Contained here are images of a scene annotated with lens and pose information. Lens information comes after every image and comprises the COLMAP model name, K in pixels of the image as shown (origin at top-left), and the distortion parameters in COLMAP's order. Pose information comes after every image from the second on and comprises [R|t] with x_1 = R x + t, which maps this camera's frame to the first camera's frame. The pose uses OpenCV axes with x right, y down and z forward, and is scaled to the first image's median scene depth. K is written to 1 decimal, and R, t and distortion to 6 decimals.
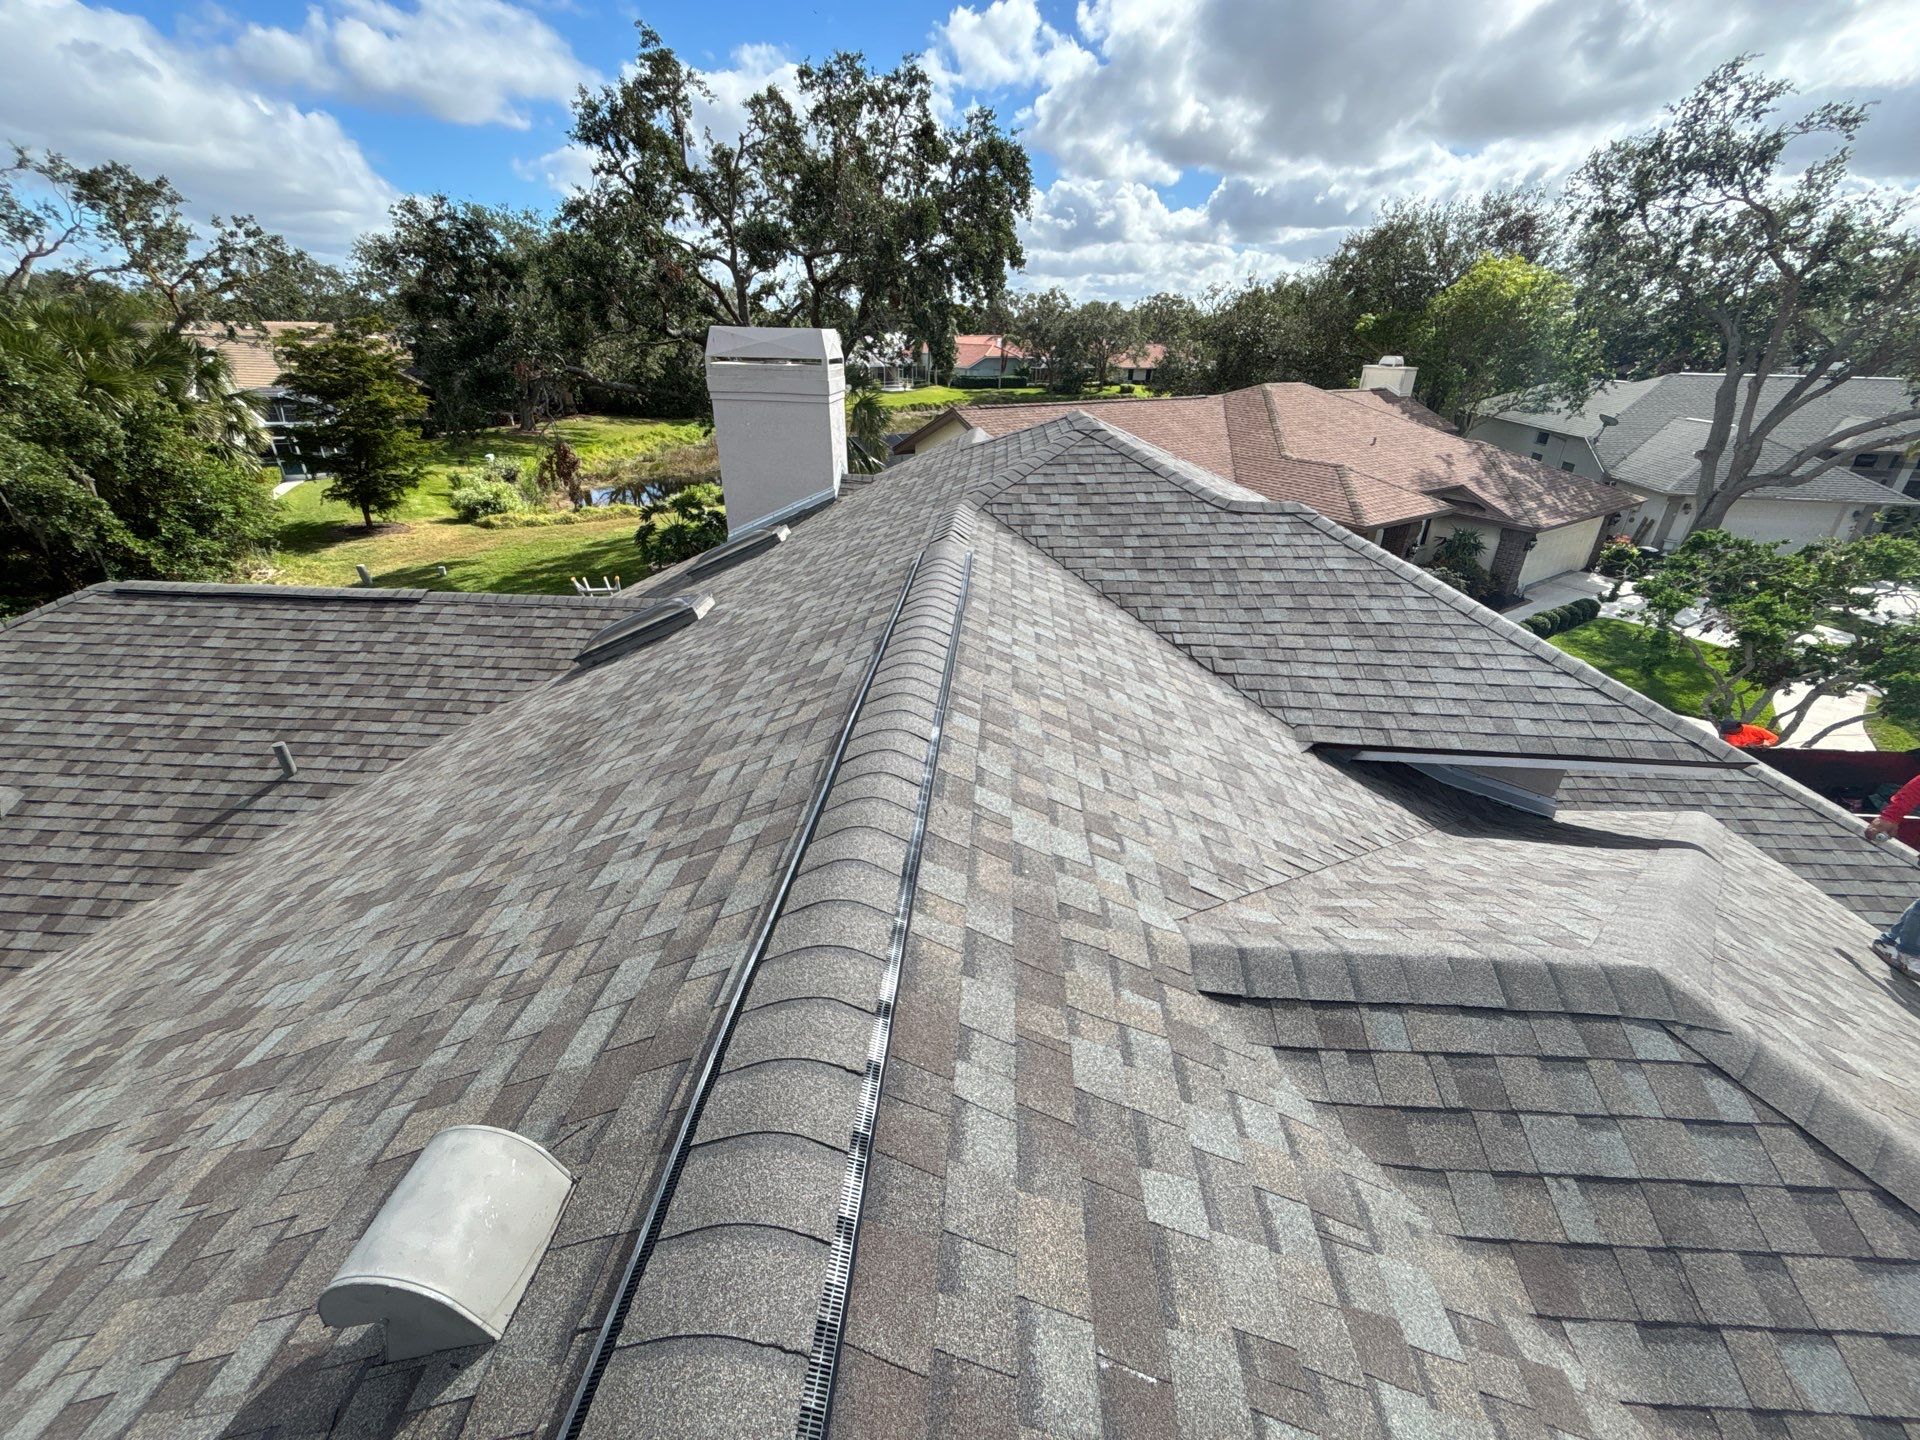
lens RADIAL K [[785.7, 0, 969.6], [0, 785.7, 724.1], [0, 0, 1]] dist [-0.003515, 0.002156]
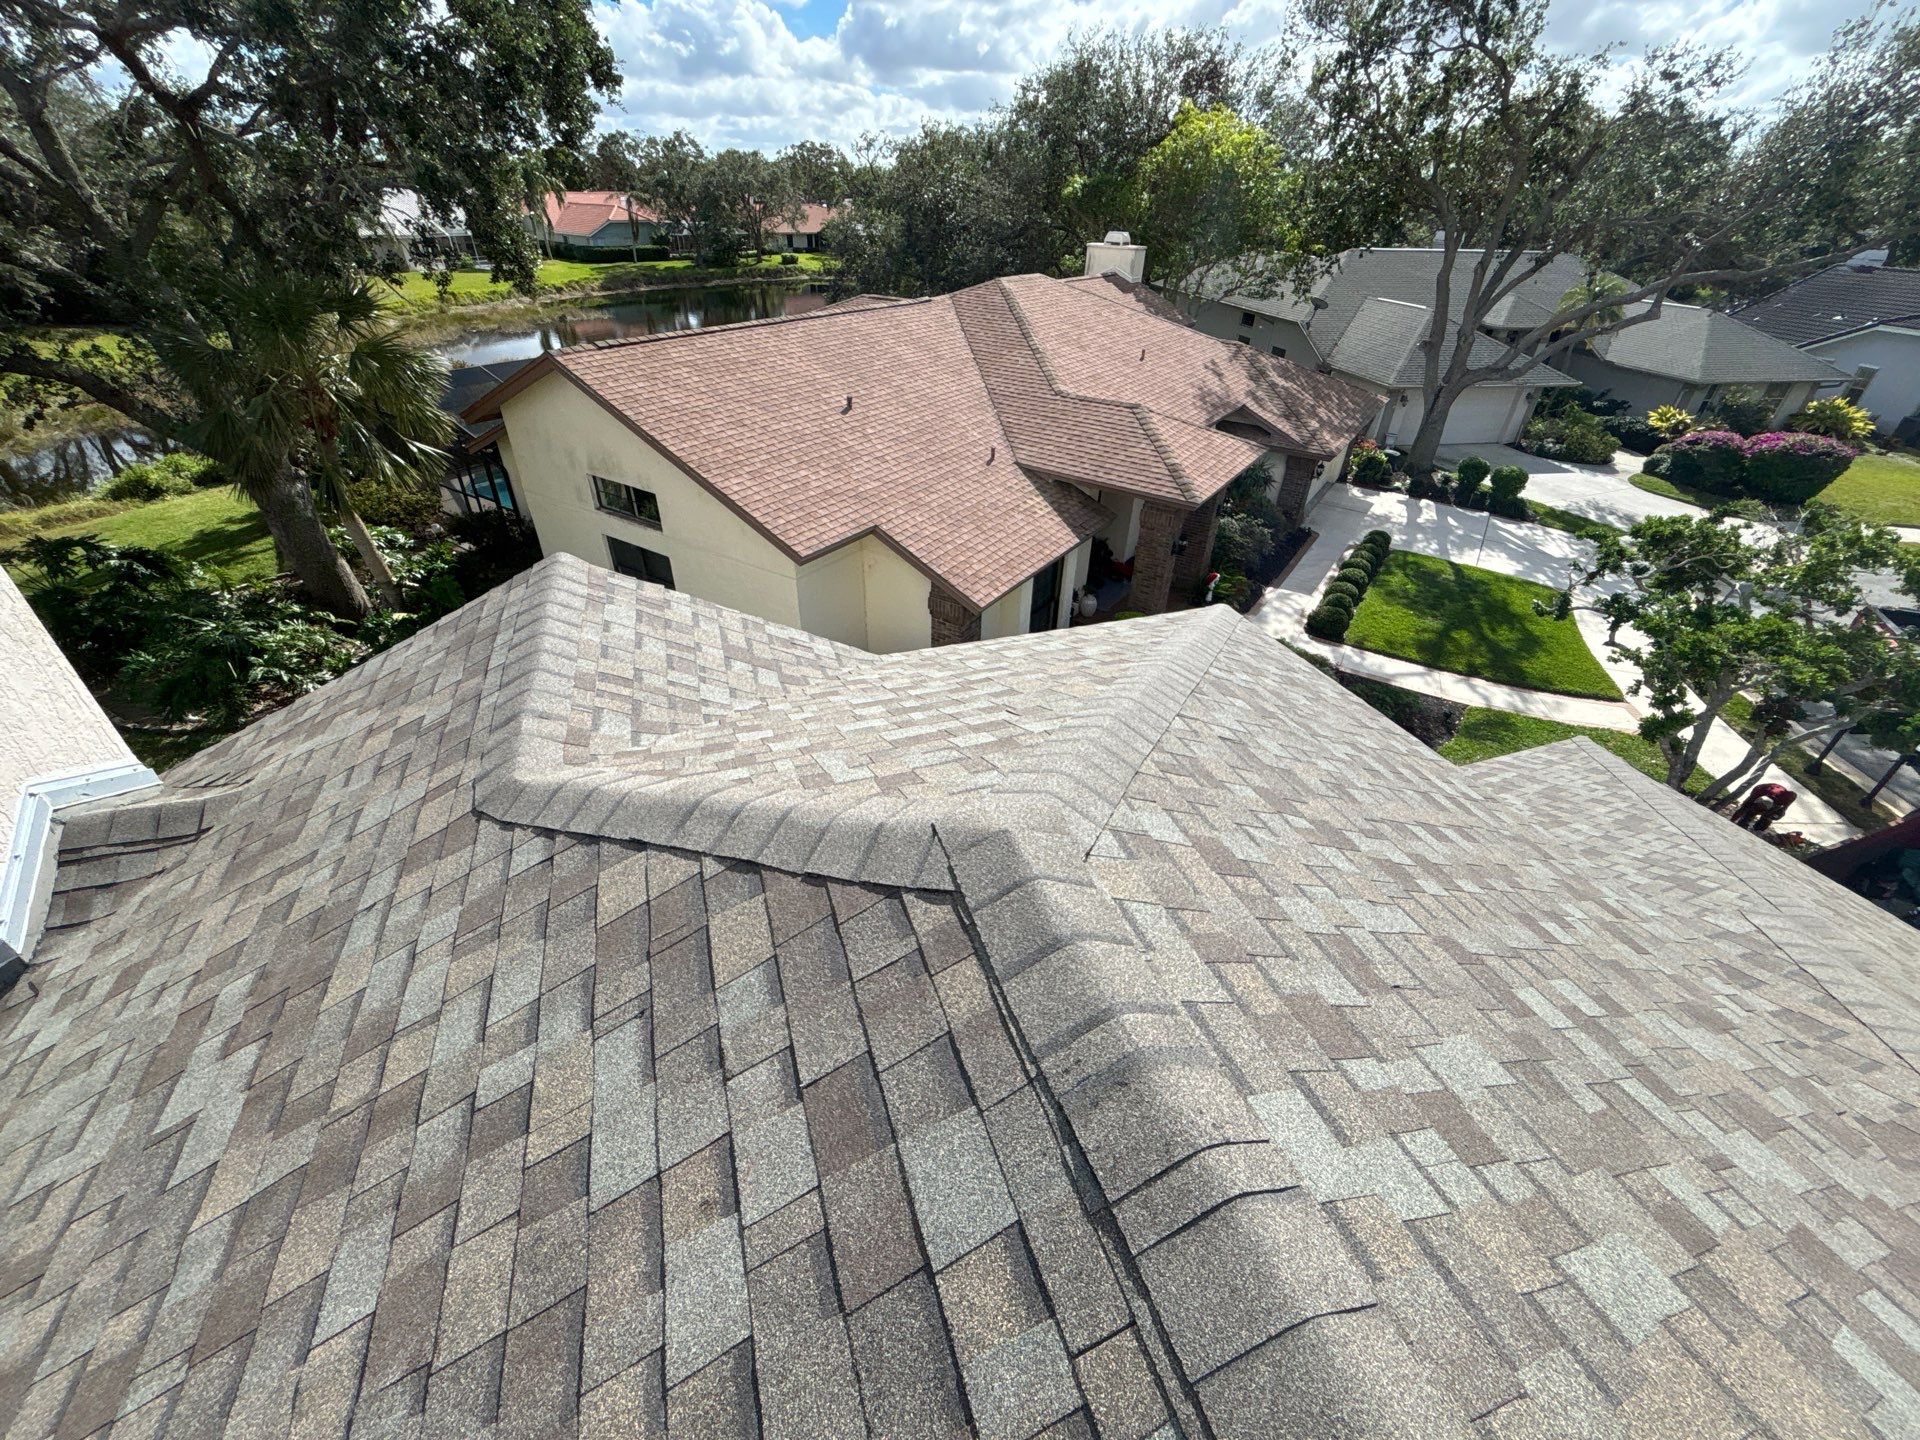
lens RADIAL K [[785.7, 0, 957.1], [0, 785.7, 715.9], [0, 0, 1]] dist [-0.003515, 0.002156]
pose [[0.931659, -0.195196, 0.306448, 0.013757], [0.153562, 0.975941, 0.154782, -0.080246], [-0.329288, -0.097145, 0.939219, 0.145334]]
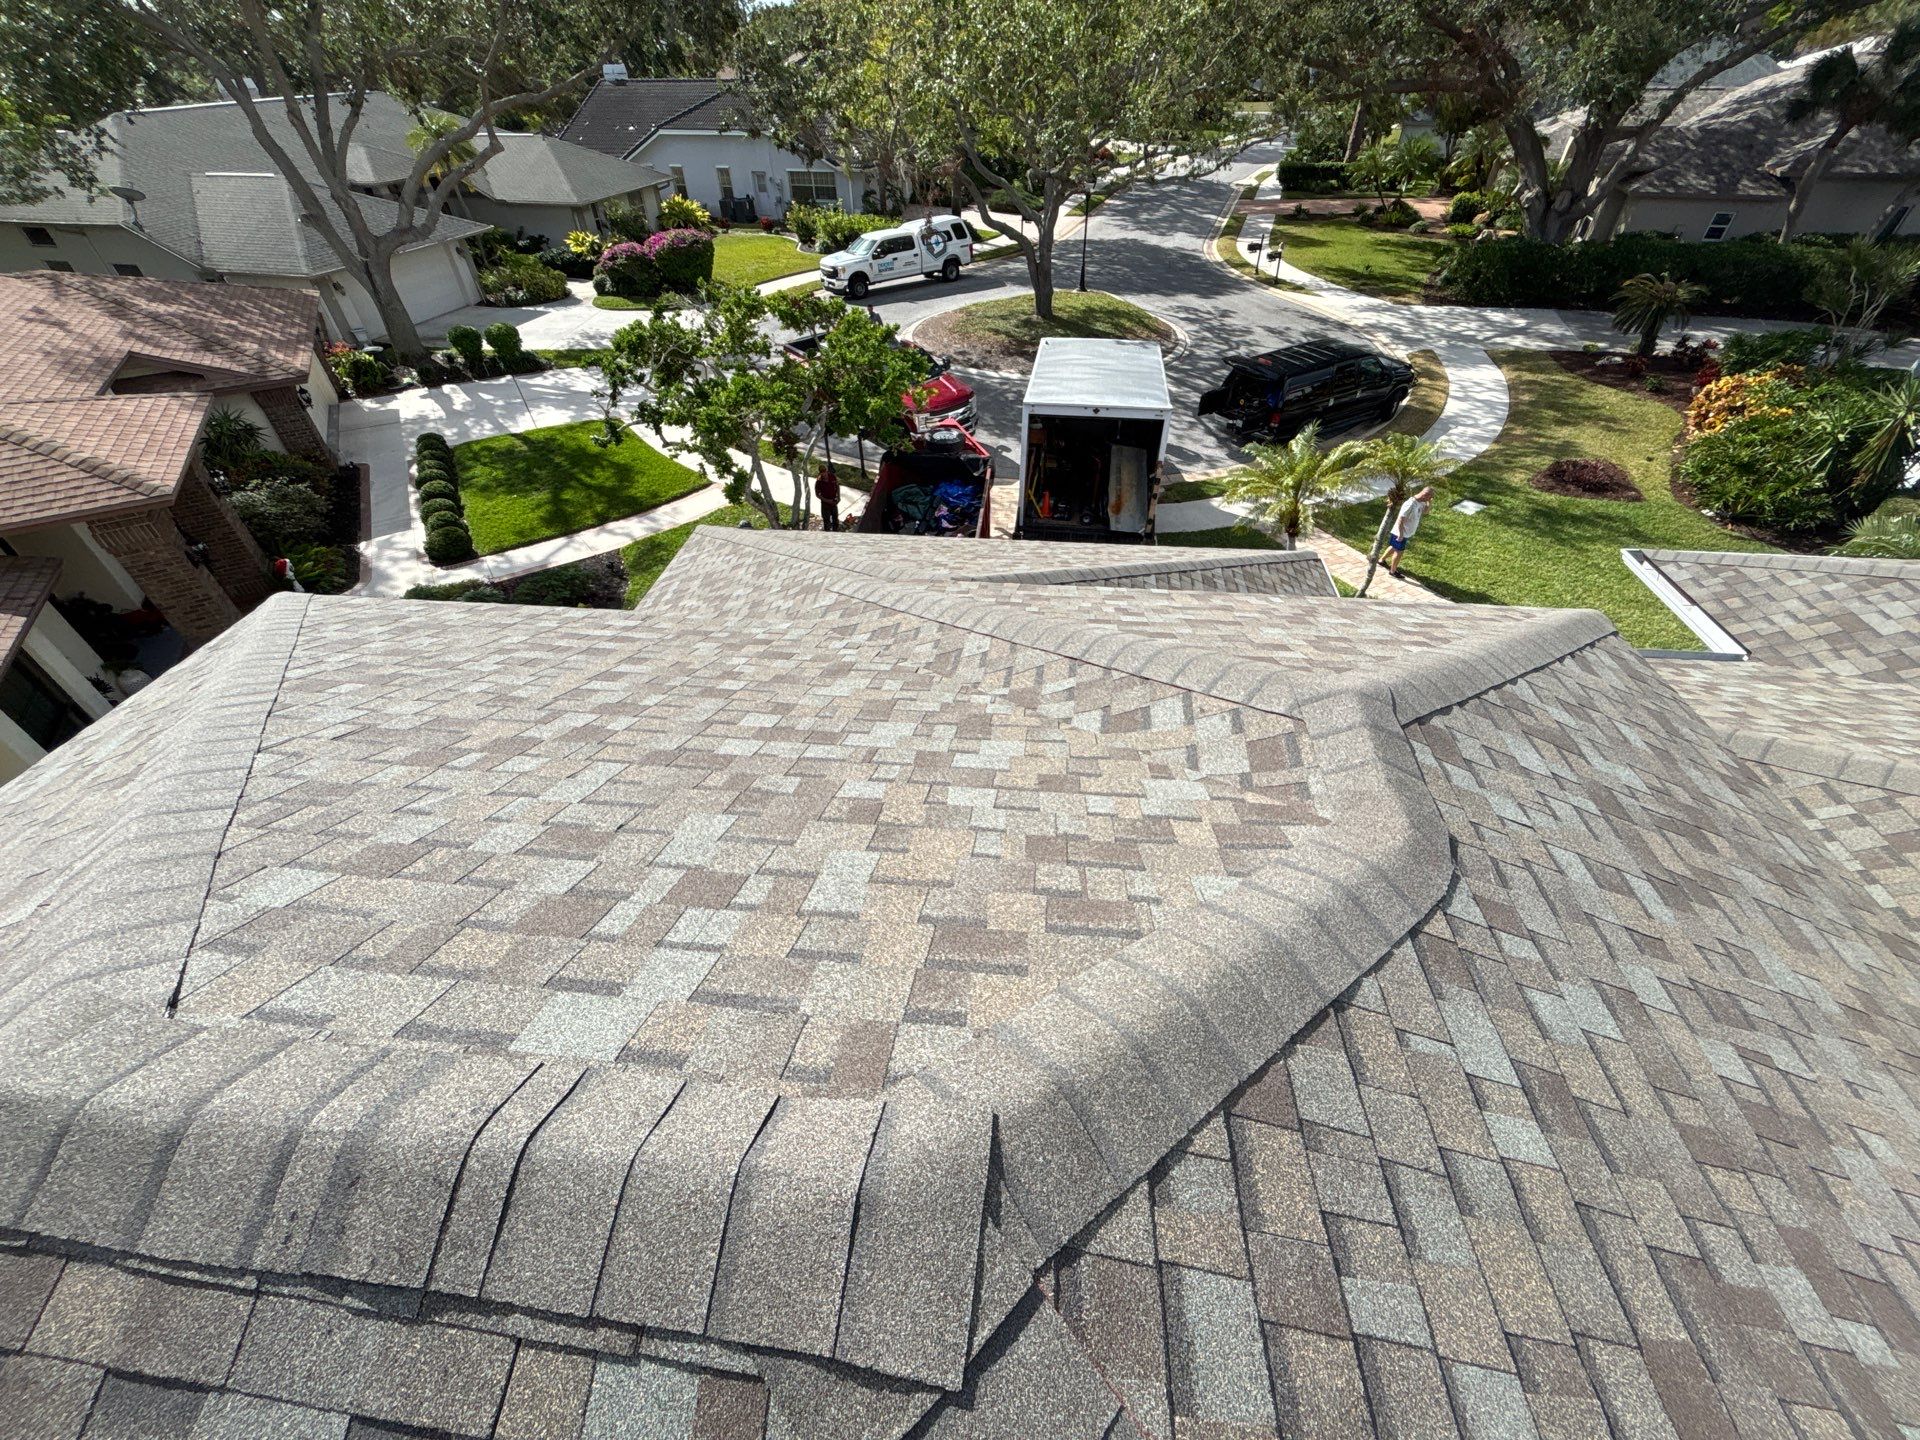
lens RADIAL K [[785.7, 0, 966.6], [0, 785.7, 714.7], [0, 0, 1]] dist [-0.003515, 0.002156]
pose [[0.083800, -0.668779, 0.738724, 0.018749], [0.466157, 0.681523, 0.564113, -0.076278], [-0.880724, 0.297089, 0.368868, 0.140327]]
